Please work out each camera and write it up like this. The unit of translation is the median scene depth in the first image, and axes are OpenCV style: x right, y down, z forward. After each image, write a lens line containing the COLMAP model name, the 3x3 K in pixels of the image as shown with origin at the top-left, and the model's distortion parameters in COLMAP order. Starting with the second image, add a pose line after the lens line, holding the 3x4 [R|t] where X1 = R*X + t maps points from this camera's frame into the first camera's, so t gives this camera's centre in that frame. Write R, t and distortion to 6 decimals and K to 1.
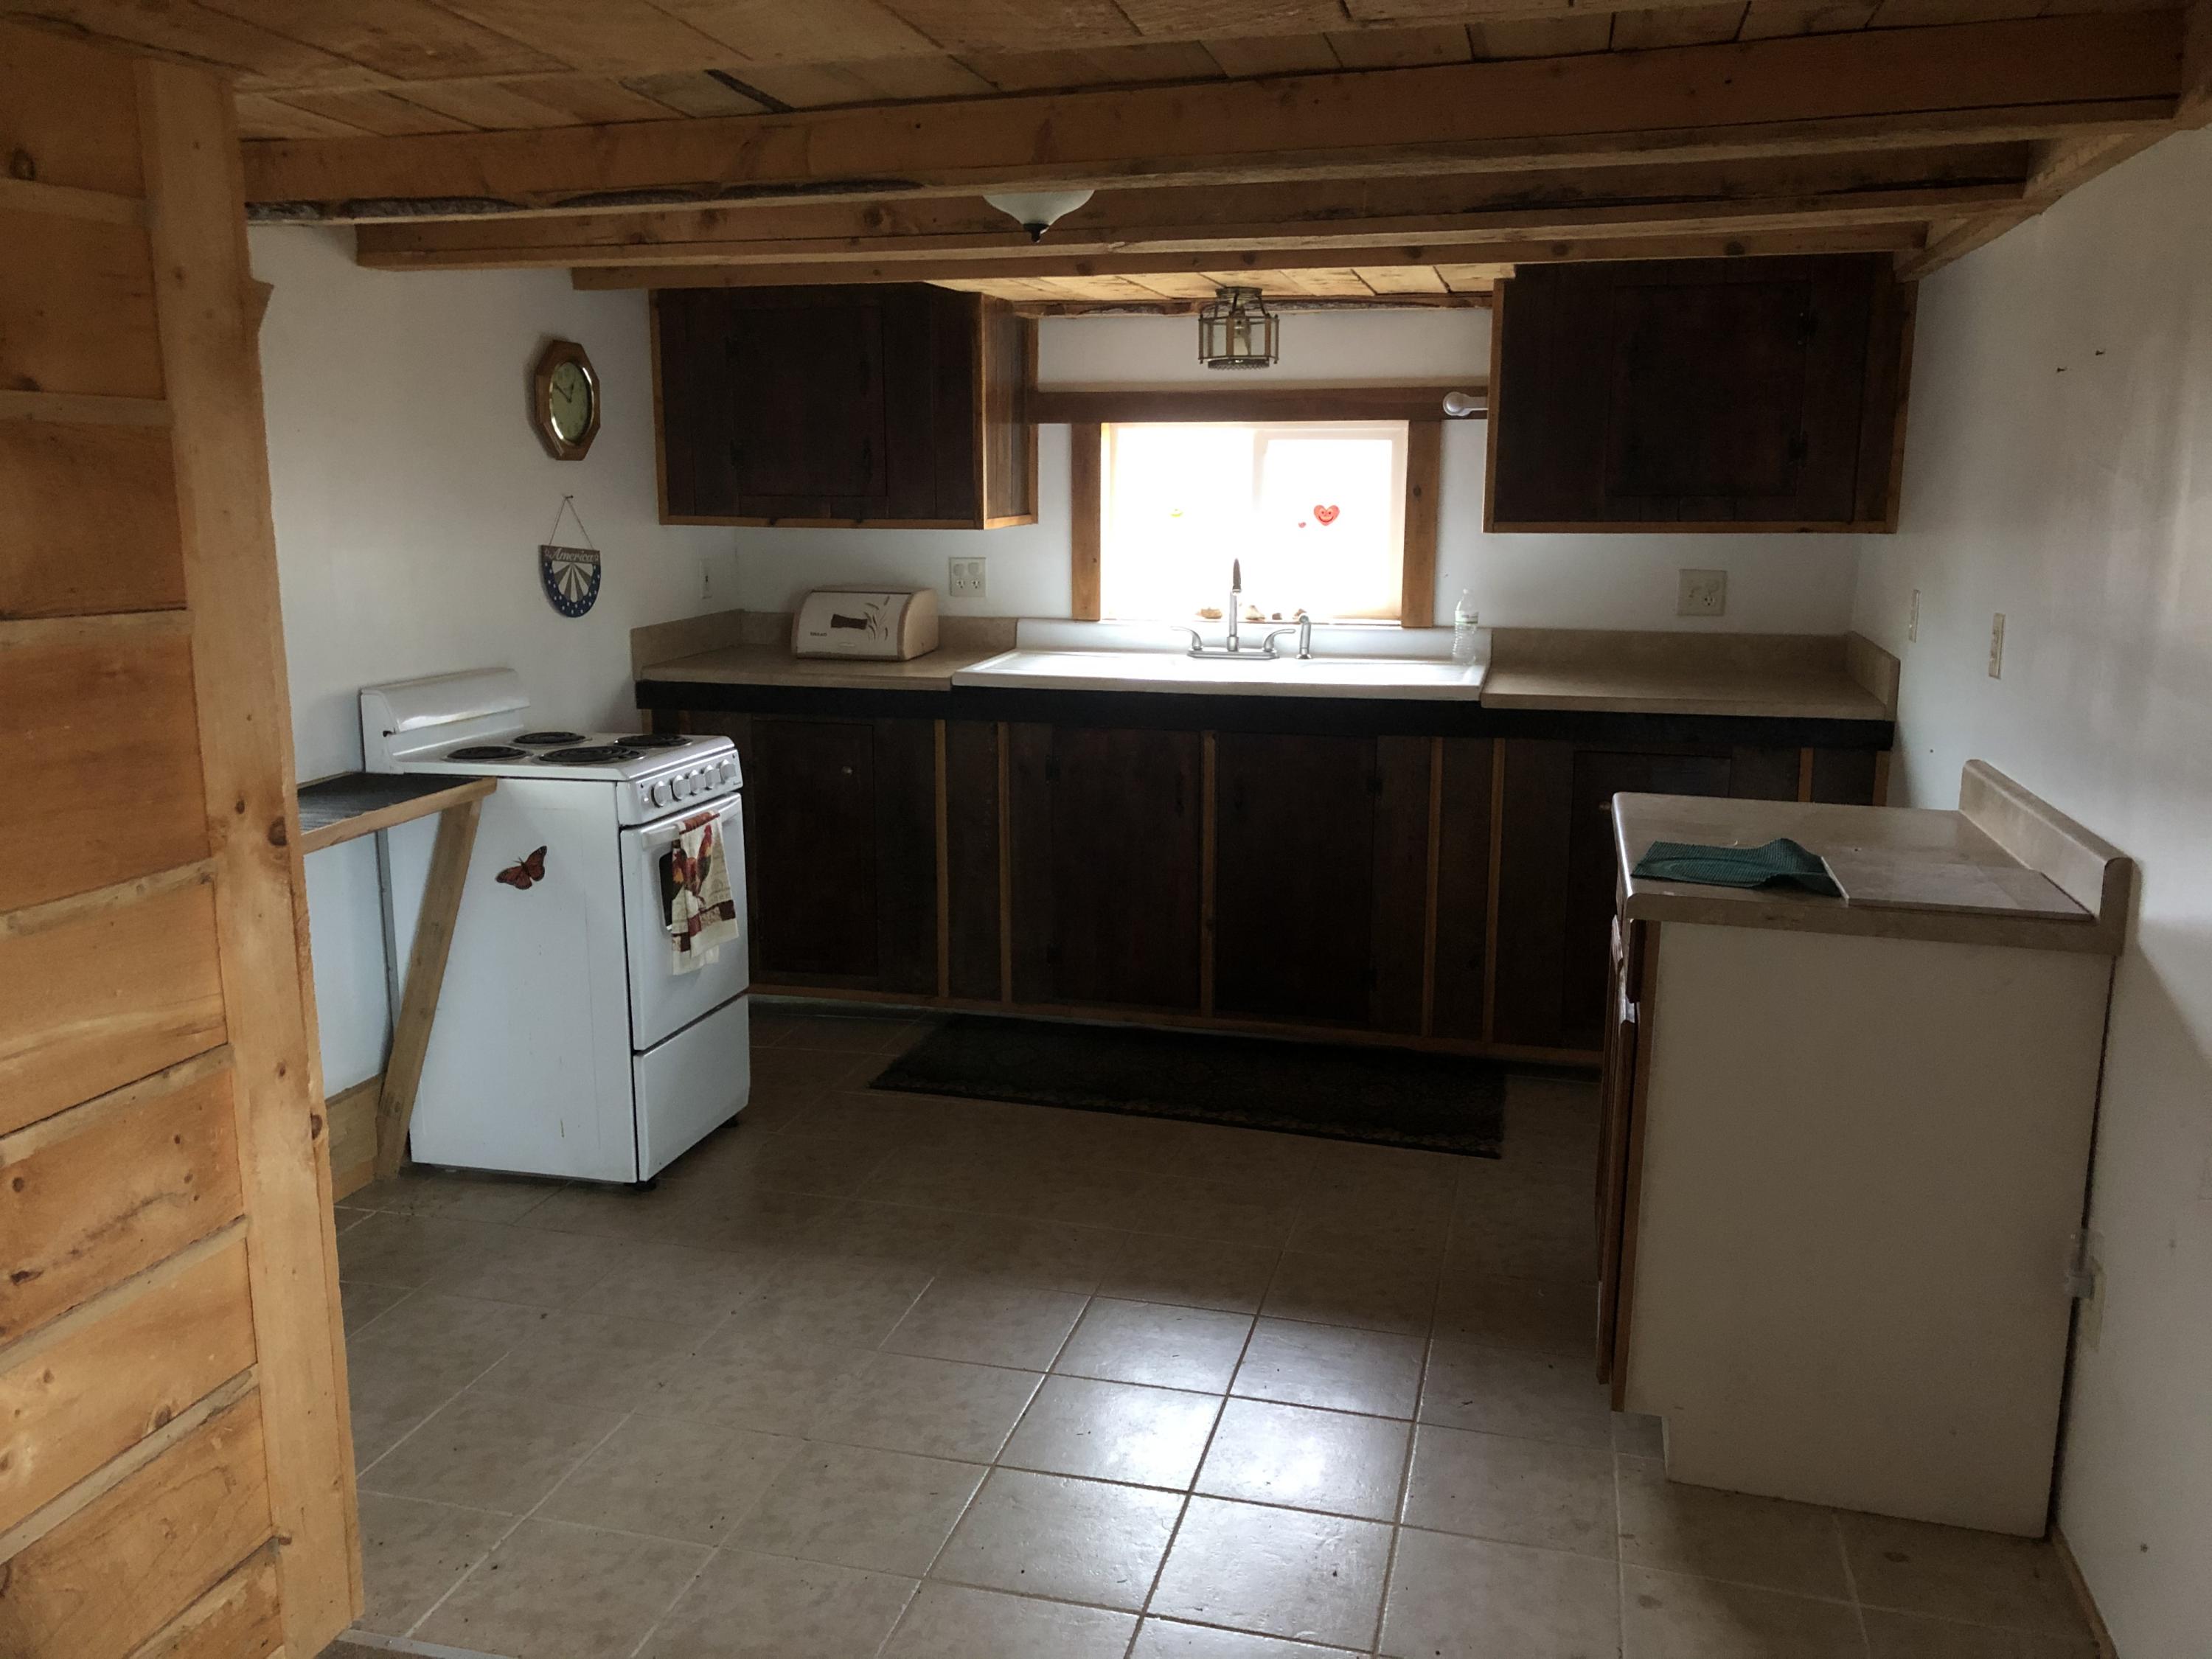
lens RADIAL K [[1694.7, 0, 1106.0], [0, 1694.7, 829.5], [0, 0, 1]] dist [0.108145, -0.214287]
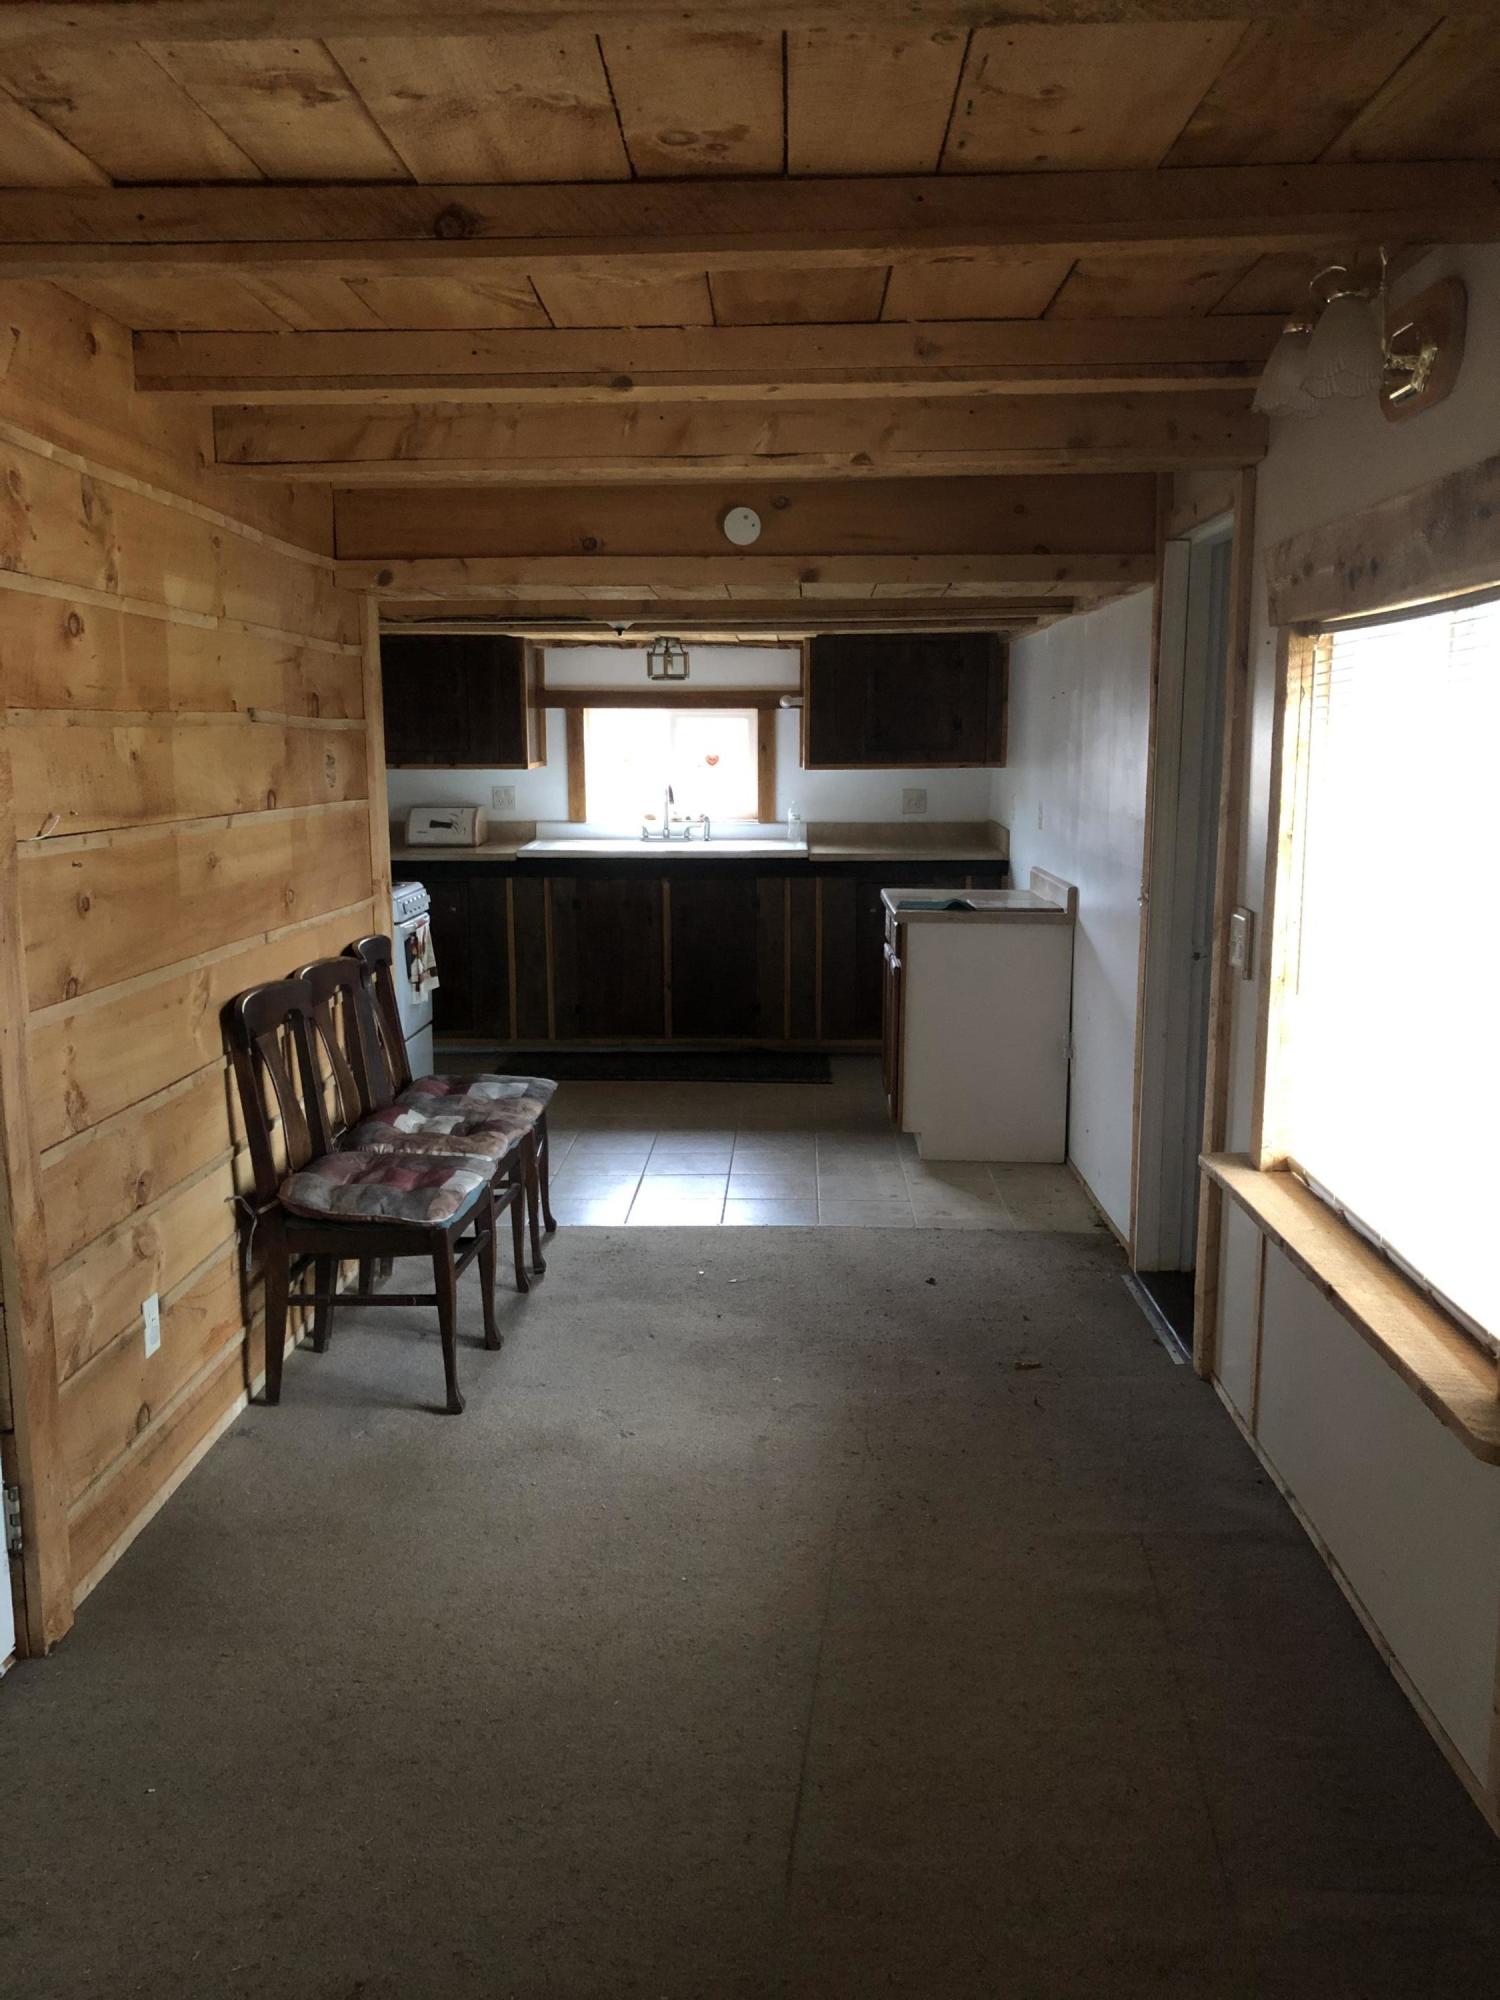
lens RADIAL K [[1532.2, 0, 750.0], [0, 1532.2, 1000.0], [0, 0, 1]] dist [0.108145, -0.214287]
pose [[0.974234, -0.042743, 0.221451, -0.211400], [0.049043, 0.998531, -0.023027, 0.110034], [-0.220142, 0.033294, 0.974900, -0.595611]]
